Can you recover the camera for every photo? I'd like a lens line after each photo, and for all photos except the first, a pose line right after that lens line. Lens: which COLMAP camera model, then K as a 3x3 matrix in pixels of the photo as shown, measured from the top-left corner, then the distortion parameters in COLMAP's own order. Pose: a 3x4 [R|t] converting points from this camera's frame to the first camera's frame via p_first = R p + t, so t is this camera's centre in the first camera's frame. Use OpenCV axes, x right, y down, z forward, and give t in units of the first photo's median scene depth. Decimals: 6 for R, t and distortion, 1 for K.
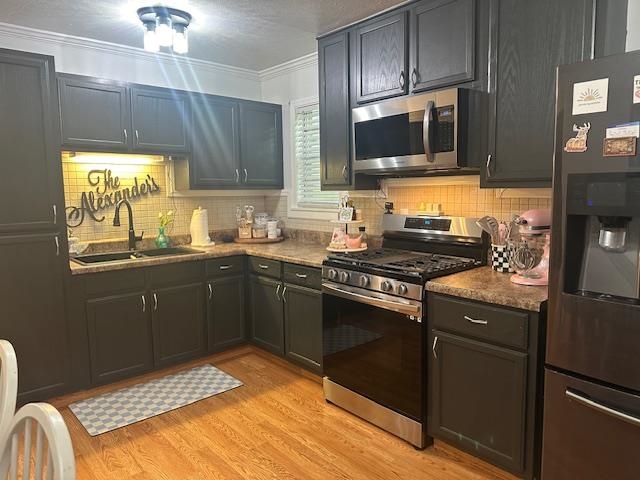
lens RADIAL K [[459.0, 0, 317.7], [0, 459.0, 237.6], [0, 0, 1]] dist [0.047640, -0.055086]
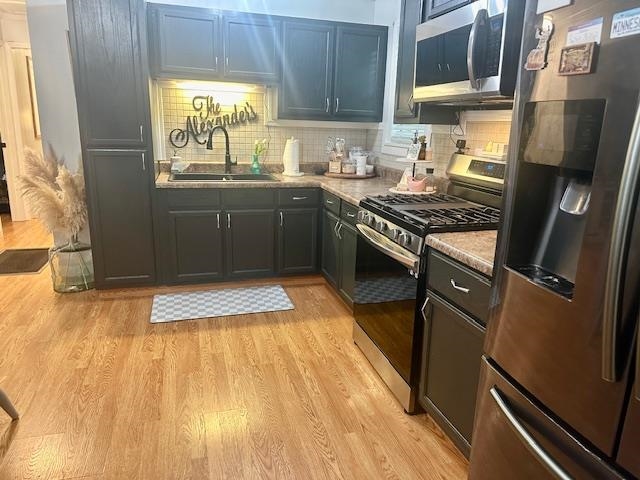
lens RADIAL K [[448.8, 0, 319.1], [0, 448.8, 241.8], [0, 0, 1]] dist [0.147405, -0.219887]
pose [[0.900877, 0.146676, -0.408543, 0.282969], [-0.085231, 0.982630, 0.164844, -0.009290], [0.425625, -0.113684, 0.897730, 0.108396]]
